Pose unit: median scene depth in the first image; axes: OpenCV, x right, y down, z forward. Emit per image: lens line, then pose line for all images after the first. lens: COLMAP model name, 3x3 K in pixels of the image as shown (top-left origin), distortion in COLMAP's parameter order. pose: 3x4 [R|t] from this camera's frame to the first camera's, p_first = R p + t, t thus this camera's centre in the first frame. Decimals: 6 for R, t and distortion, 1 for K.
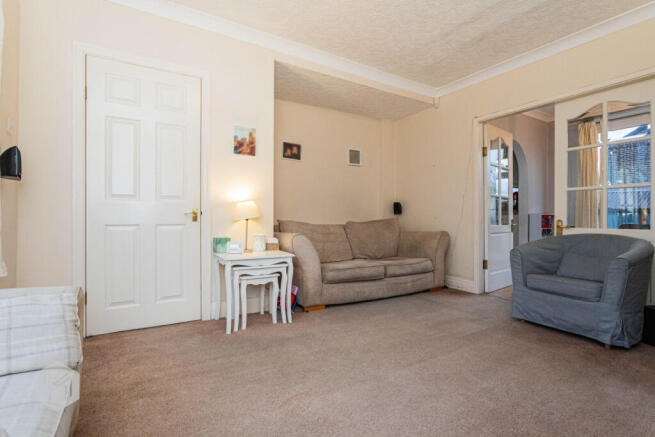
lens RADIAL K [[317.9, 0, 328.7], [0, 317.9, 217.5], [0, 0, 1]] dist [0.001895, 0.000200]
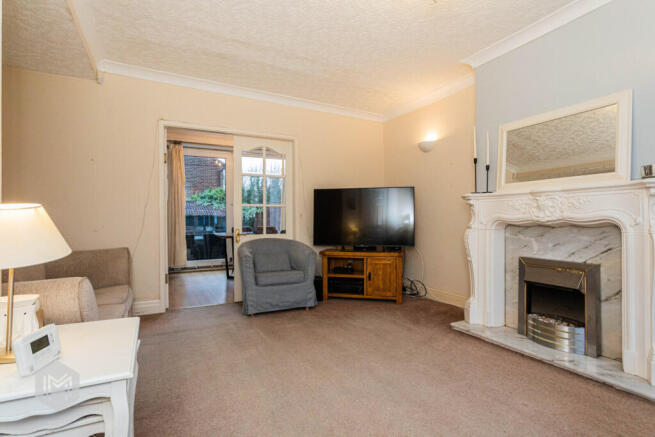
lens RADIAL K [[317.9, 0, 327.9], [0, 317.9, 219.1], [0, 0, 1]] dist [0.001895, 0.000200]
pose [[0.072496, -0.001714, 0.997367, -0.626526], [0.006580, 0.999978, 0.001240, -0.039772], [-0.997347, 0.006473, 0.072506, 0.697580]]
